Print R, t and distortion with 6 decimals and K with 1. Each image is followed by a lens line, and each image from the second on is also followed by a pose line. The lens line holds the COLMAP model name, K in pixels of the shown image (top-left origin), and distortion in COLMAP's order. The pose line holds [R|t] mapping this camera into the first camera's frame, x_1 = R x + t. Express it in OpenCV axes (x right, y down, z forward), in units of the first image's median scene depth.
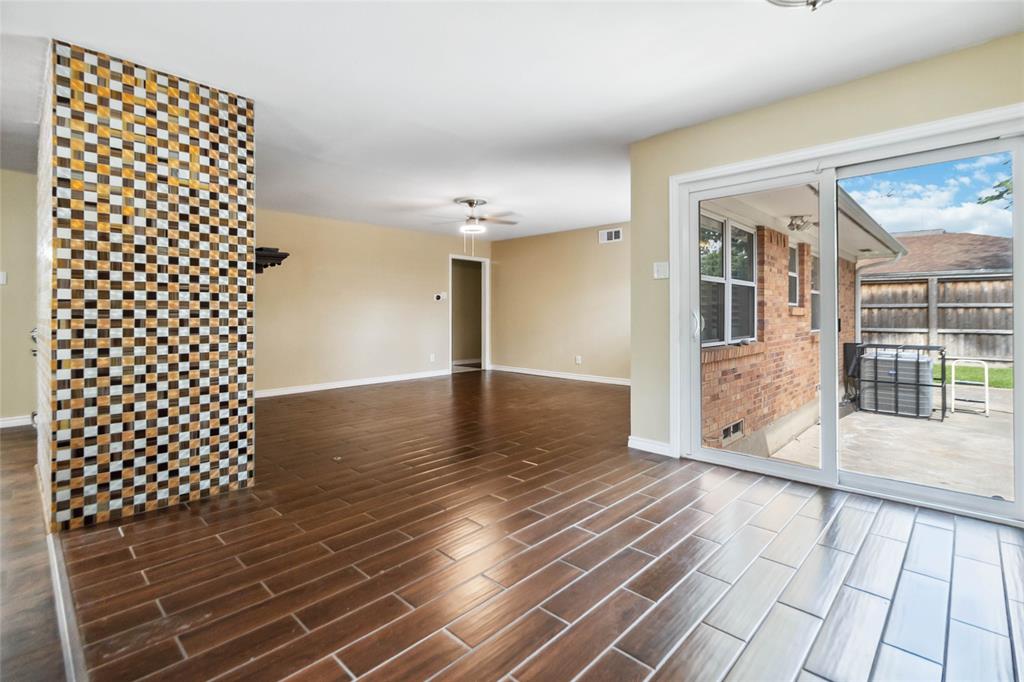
lens RADIAL K [[480.9, 0, 513.5], [0, 480.9, 308.1], [0, 0, 1]] dist [-0.001015, -0.000398]
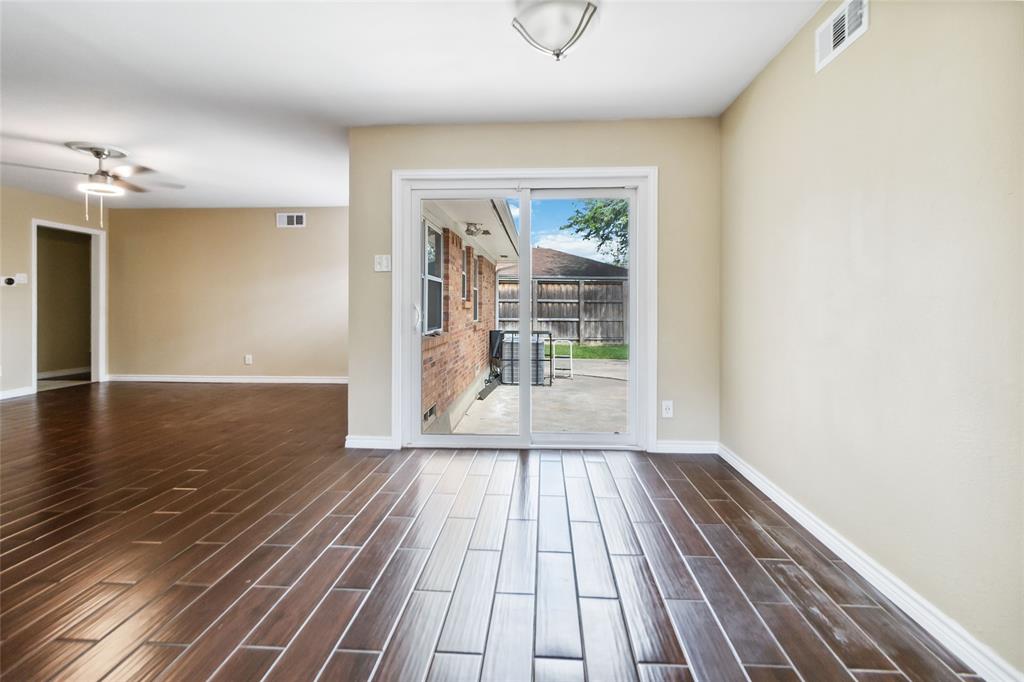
lens RADIAL K [[476.0, 0, 522.5], [0, 476.0, 305.8], [0, 0, 1]] dist [-0.001114, -0.000299]
pose [[0.755968, 0.003183, 0.654601, -0.086653], [-0.010403, 0.999920, 0.007152, -0.000655], [-0.654526, -0.012216, 0.755940, 0.051604]]
